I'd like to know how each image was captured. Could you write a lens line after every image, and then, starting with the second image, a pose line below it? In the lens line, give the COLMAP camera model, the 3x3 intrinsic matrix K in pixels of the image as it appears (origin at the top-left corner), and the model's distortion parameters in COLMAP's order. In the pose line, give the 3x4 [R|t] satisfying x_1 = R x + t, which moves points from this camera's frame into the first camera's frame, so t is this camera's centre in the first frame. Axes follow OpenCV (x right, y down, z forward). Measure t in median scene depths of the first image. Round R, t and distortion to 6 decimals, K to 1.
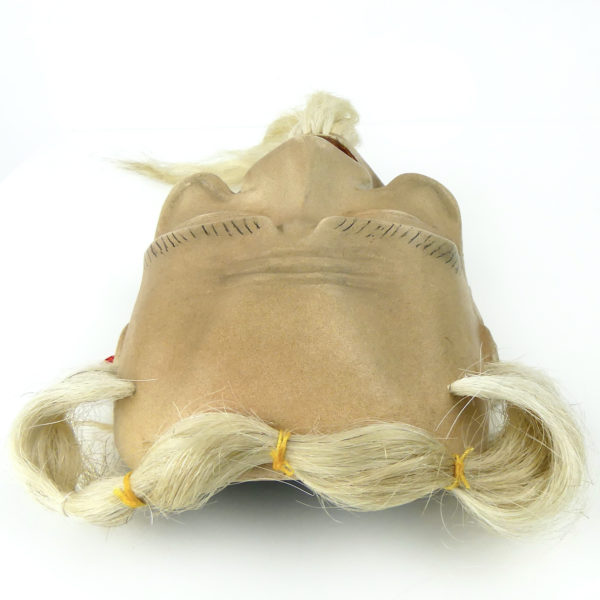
lens RADIAL K [[678.7, 0, 300.0], [0, 678.7, 300.0], [0, 0, 1]] dist [-0.062499, -0.013785]
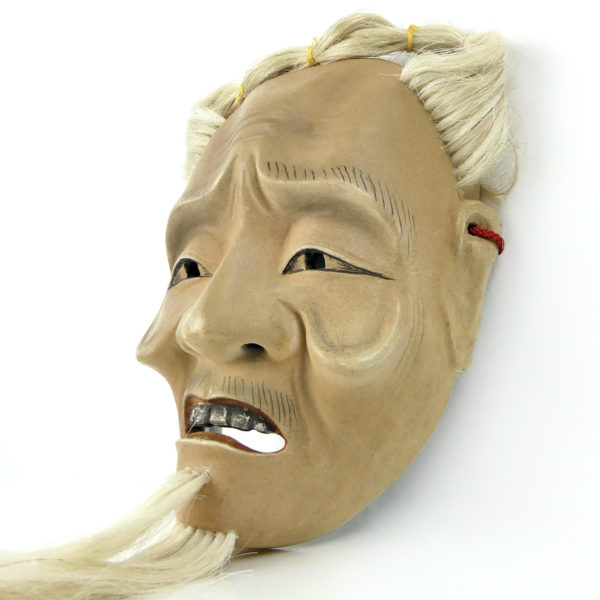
lens RADIAL K [[708.2, 0, 316.2], [0, 708.2, 299.9], [0, 0, 1]] dist [0.012256, 0.009135]
pose [[-0.798825, 0.099606, 0.593260, -0.836186], [0.557063, -0.249766, 0.792021, -1.098198], [0.227066, 0.963170, 0.144033, 1.104332]]
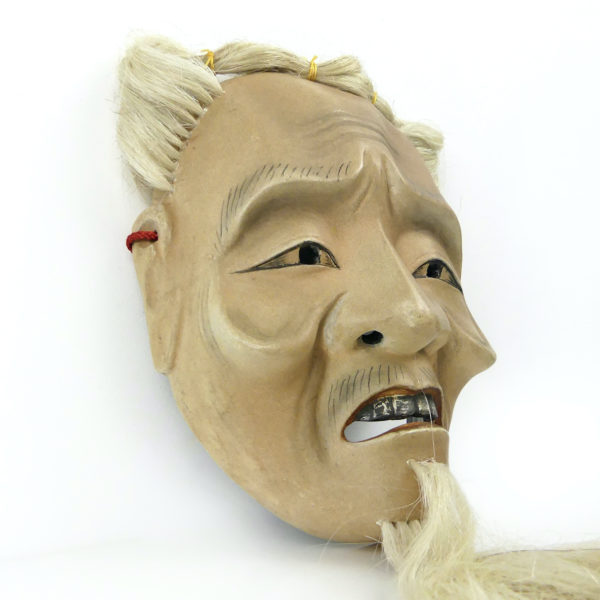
lens RADIAL K [[692.9, 0, 301.2], [0, 692.9, 347.0], [0, 0, 1]] dist [-0.007635, -0.008074]
pose [[-0.852462, 0.043181, -0.521003, 0.779602], [-0.517382, -0.212641, 0.828915, -1.149014], [-0.074993, 0.976176, 0.203609, 1.102624]]
